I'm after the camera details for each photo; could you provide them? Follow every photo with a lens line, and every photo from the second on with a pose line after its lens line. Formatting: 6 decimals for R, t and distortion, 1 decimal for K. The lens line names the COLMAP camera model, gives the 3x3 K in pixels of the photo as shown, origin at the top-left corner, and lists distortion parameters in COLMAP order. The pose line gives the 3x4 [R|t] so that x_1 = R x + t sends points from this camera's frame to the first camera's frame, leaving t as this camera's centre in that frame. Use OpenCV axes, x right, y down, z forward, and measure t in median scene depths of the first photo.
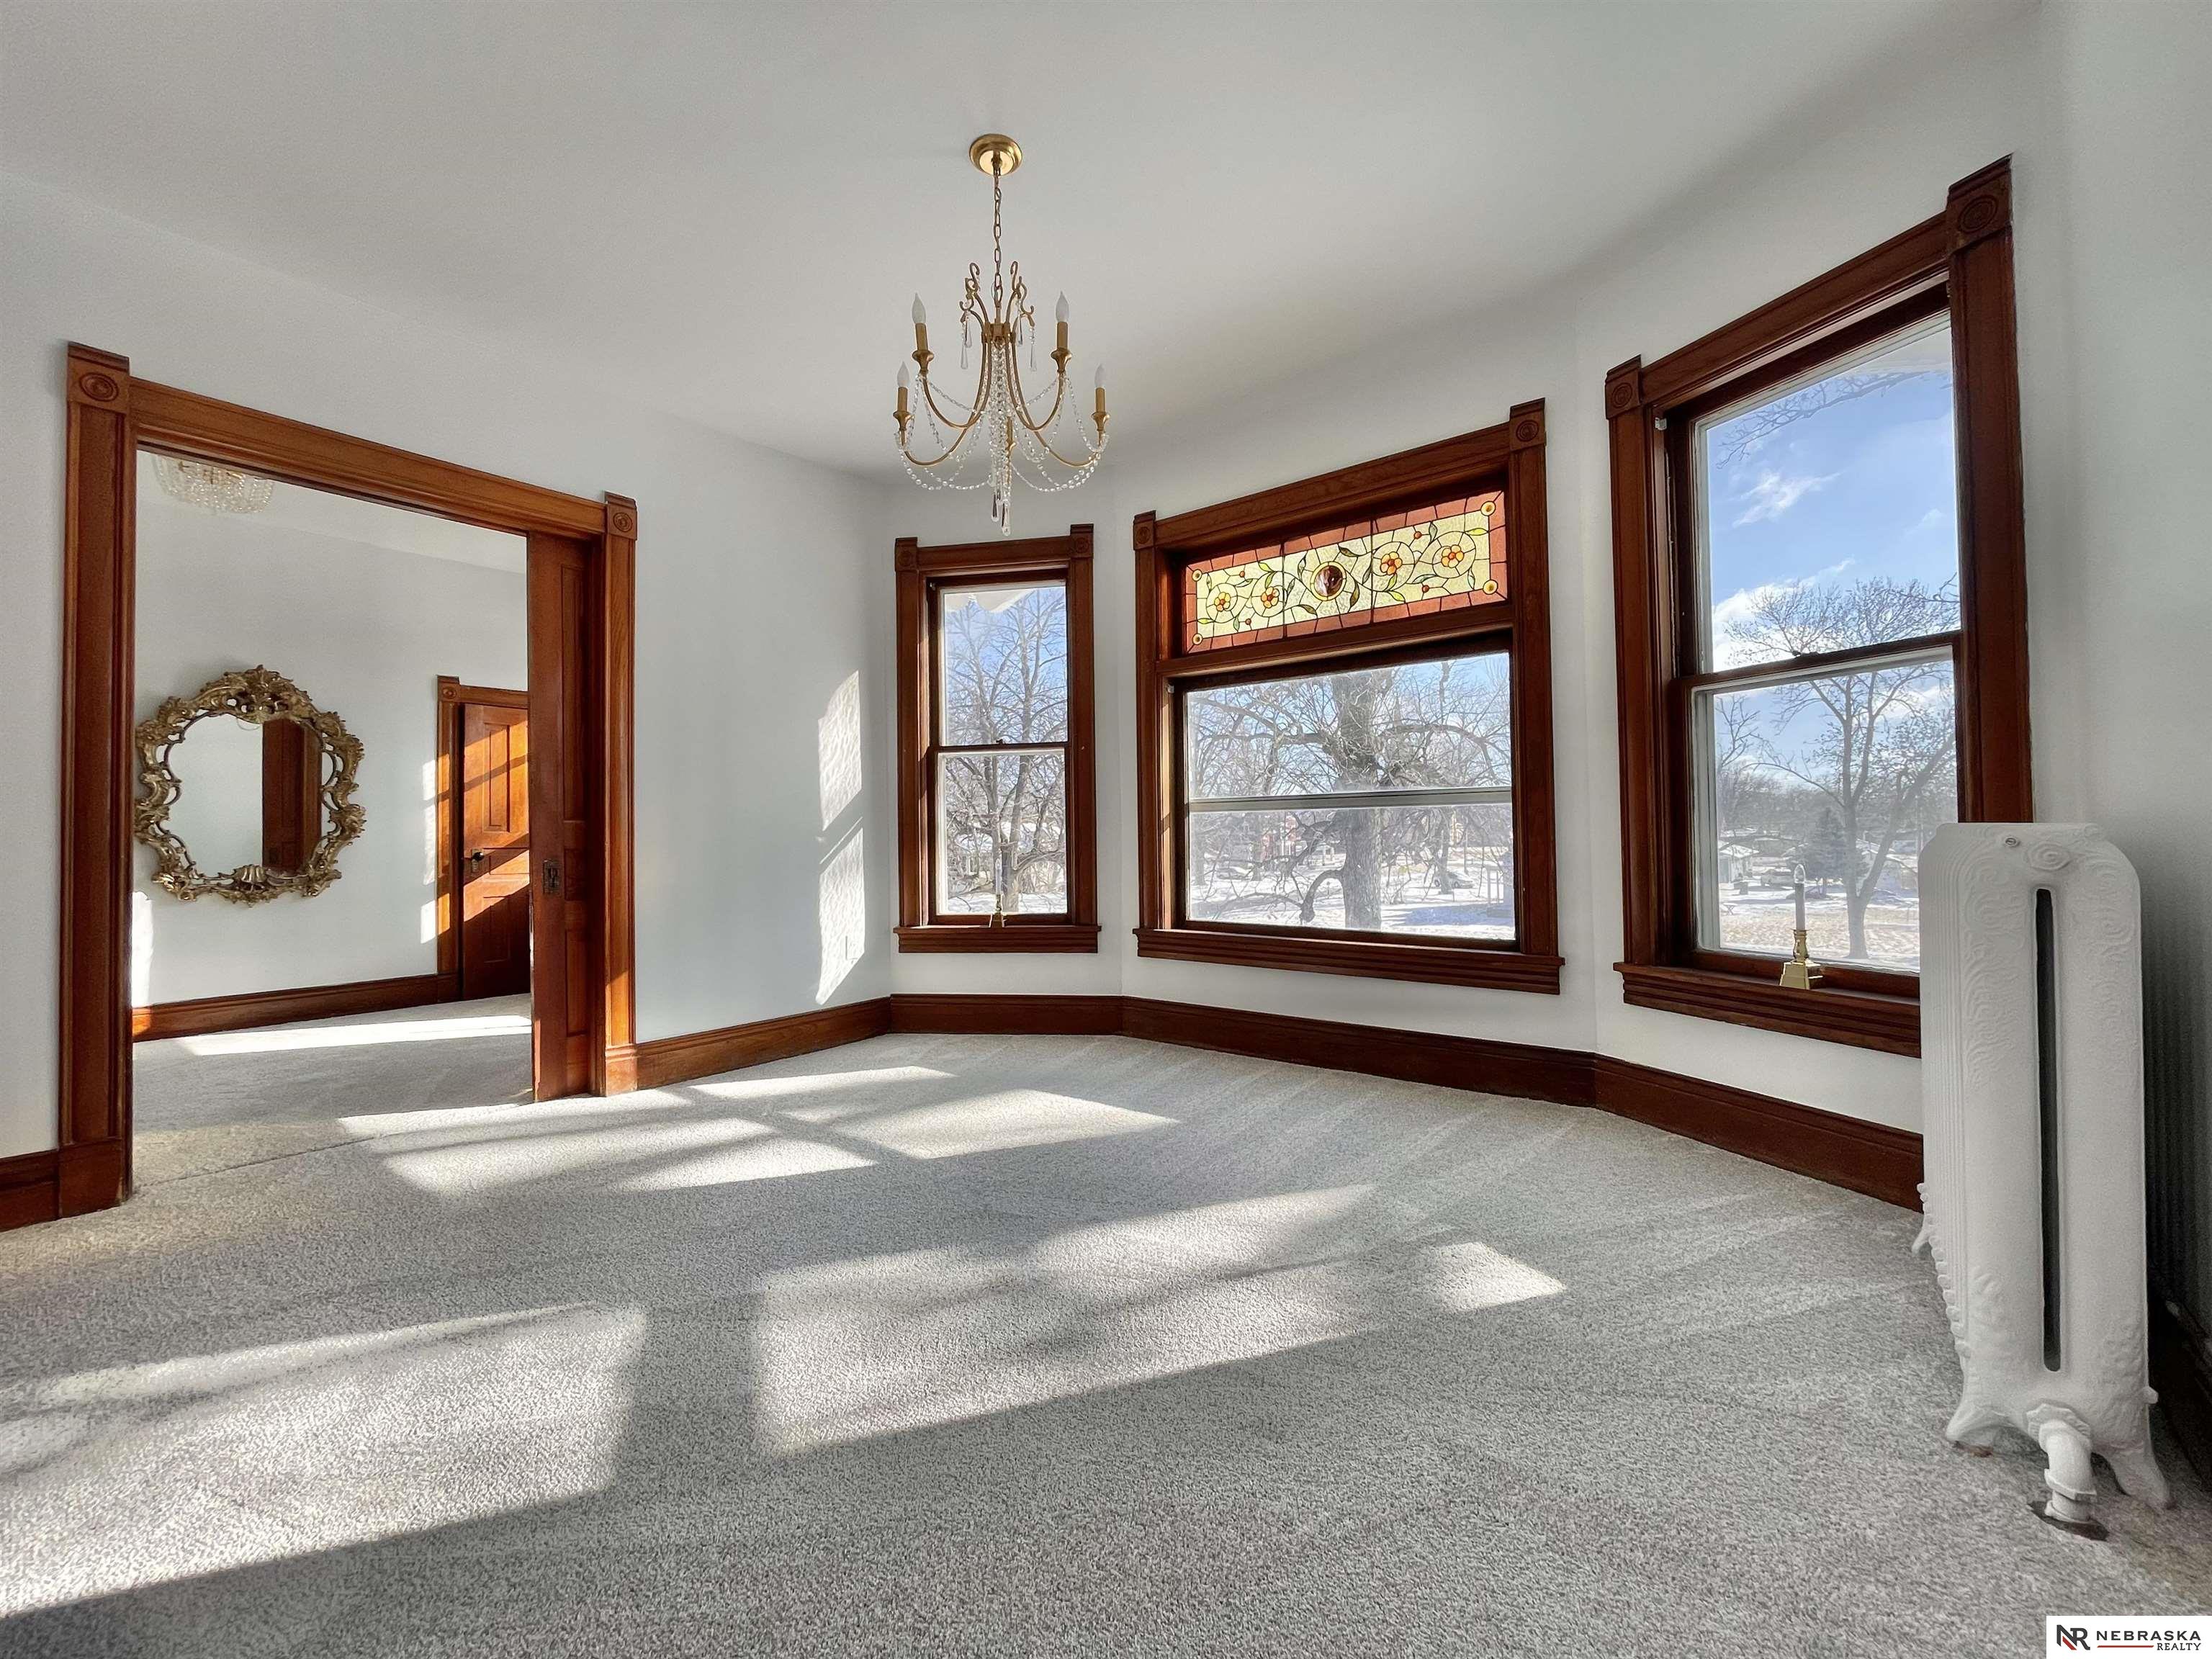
lens RADIAL K [[889.1, 0, 1106.0], [0, 889.1, 829.5], [0, 0, 1]] dist [0.000625, -0.000109]
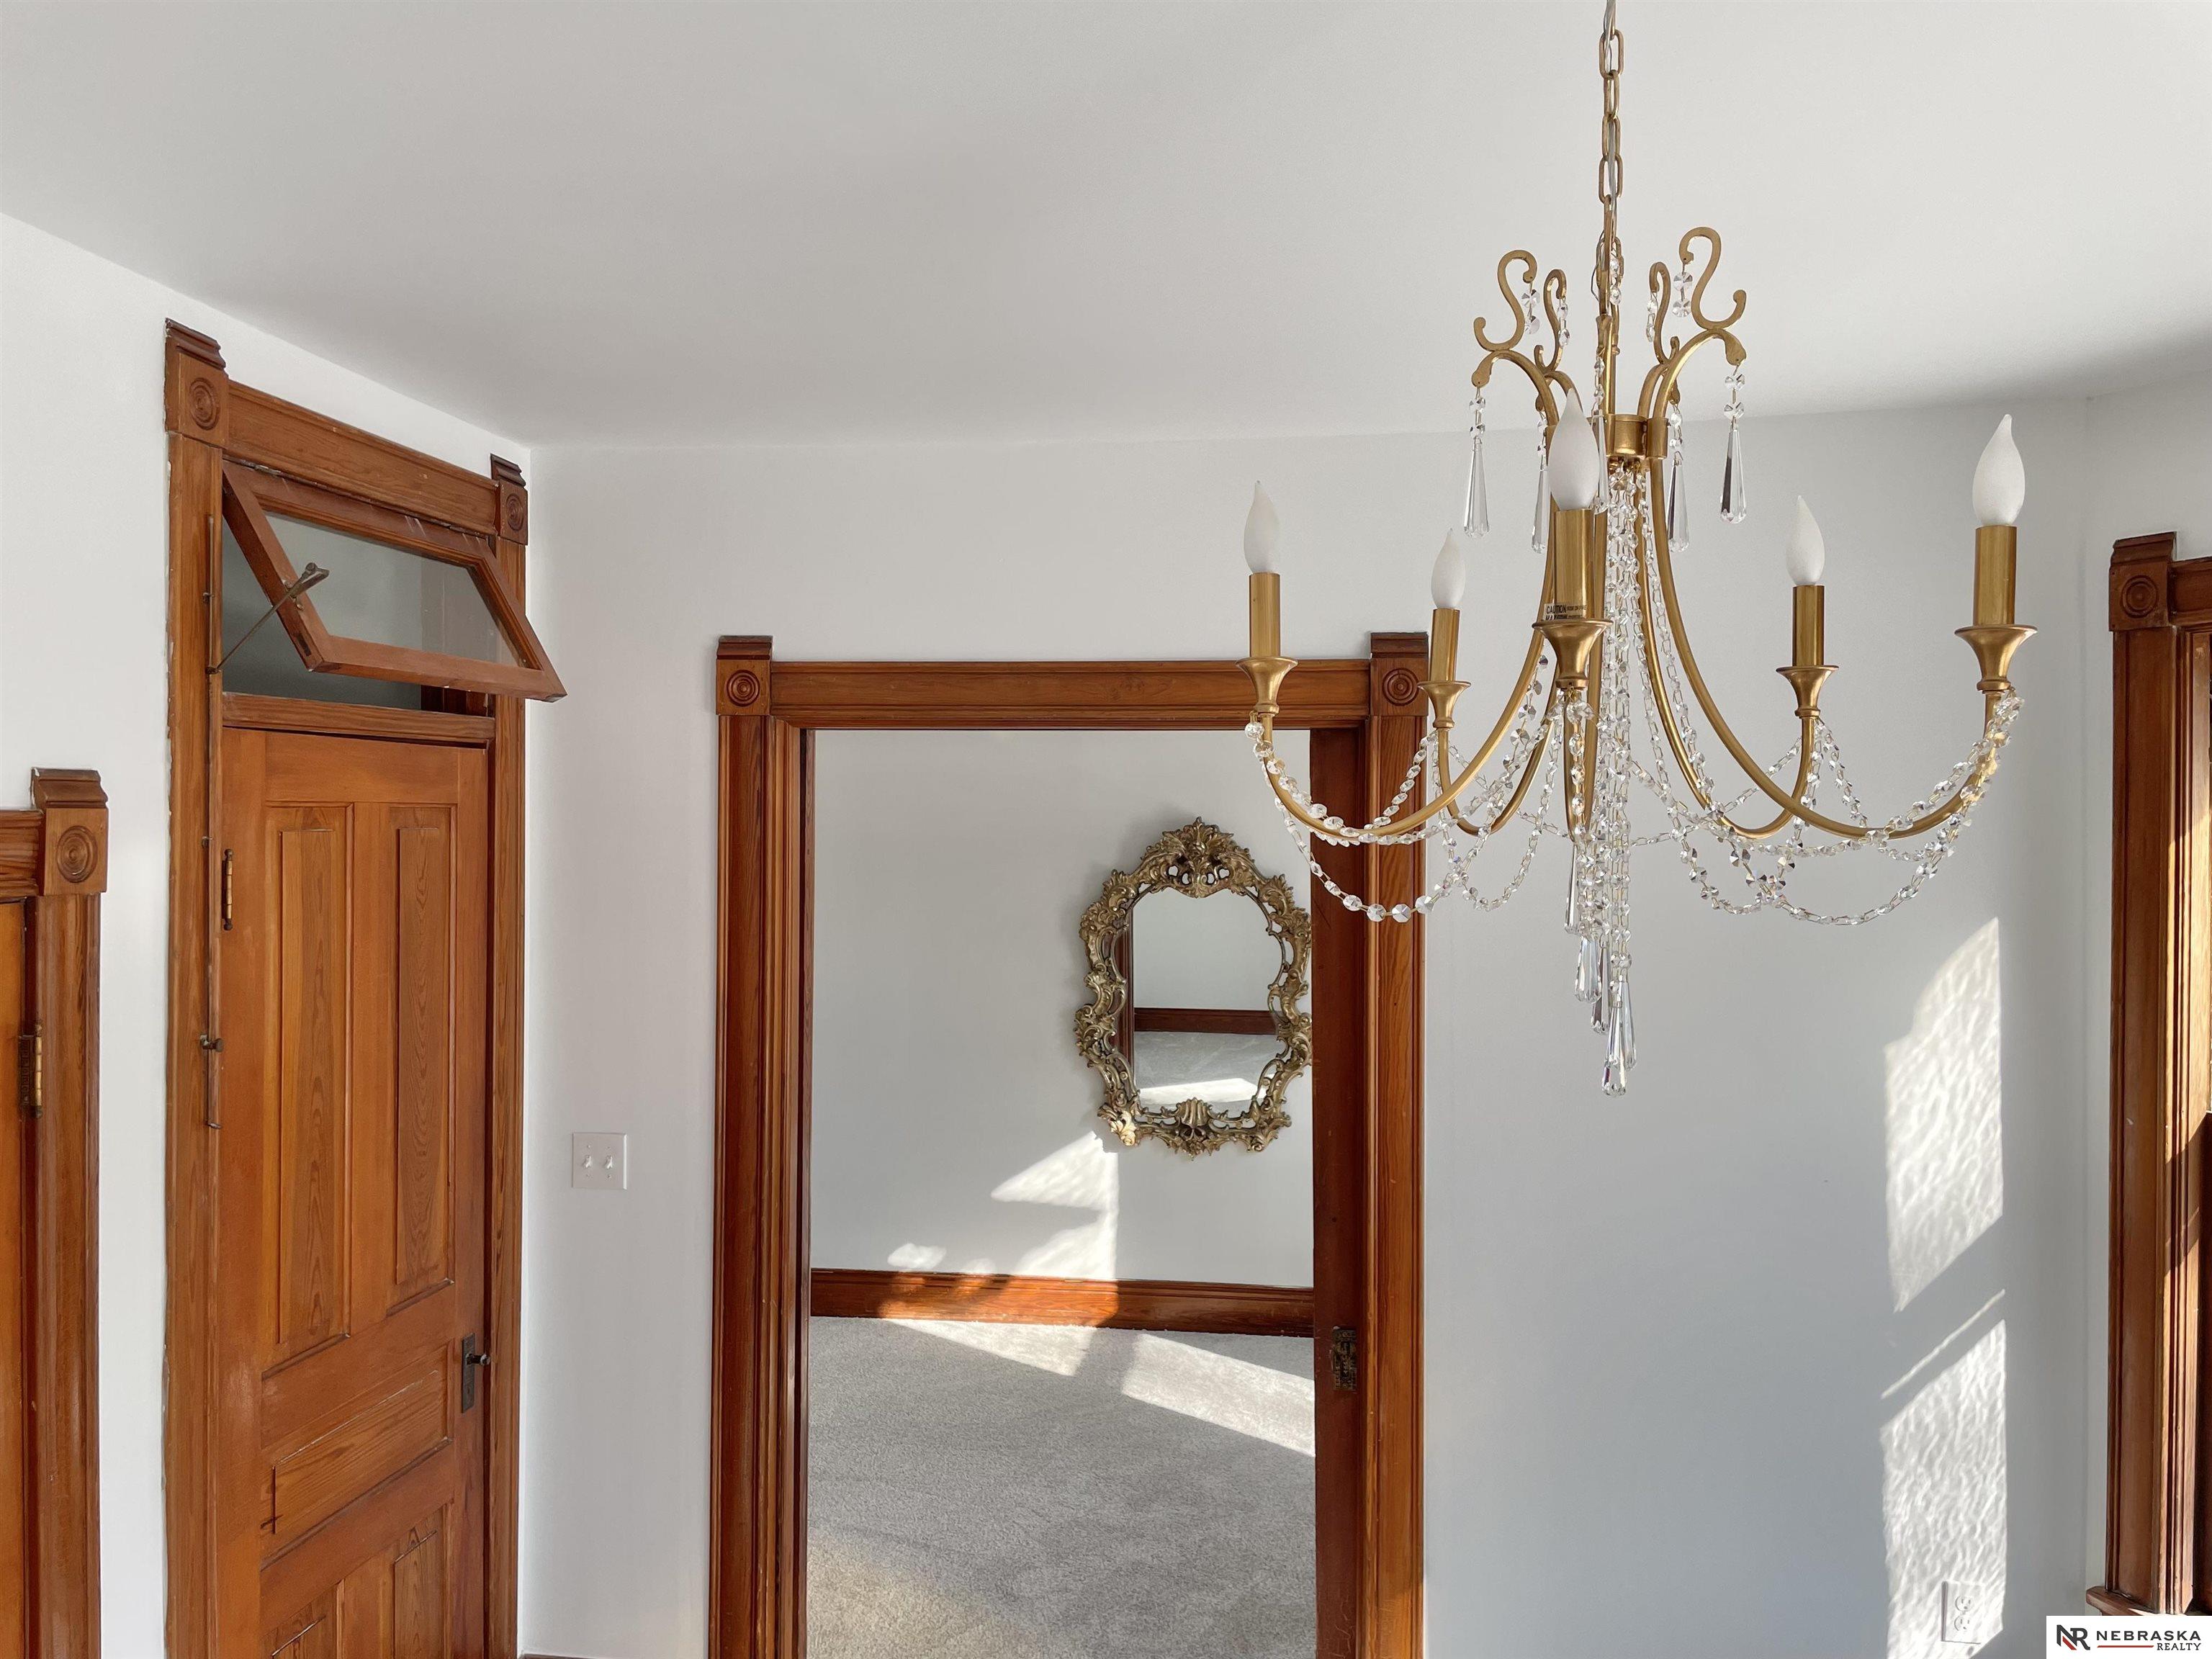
lens RADIAL K [[1631.7, 0, 1106.0], [0, 1631.7, 829.5], [0, 0, 1]] dist [0.036286, -0.084506]
pose [[0.506168, 0.024398, -0.862090, 0.119839], [0.007249, 0.999444, 0.032542, -0.221080], [0.862405, -0.022721, 0.505709, 0.293979]]
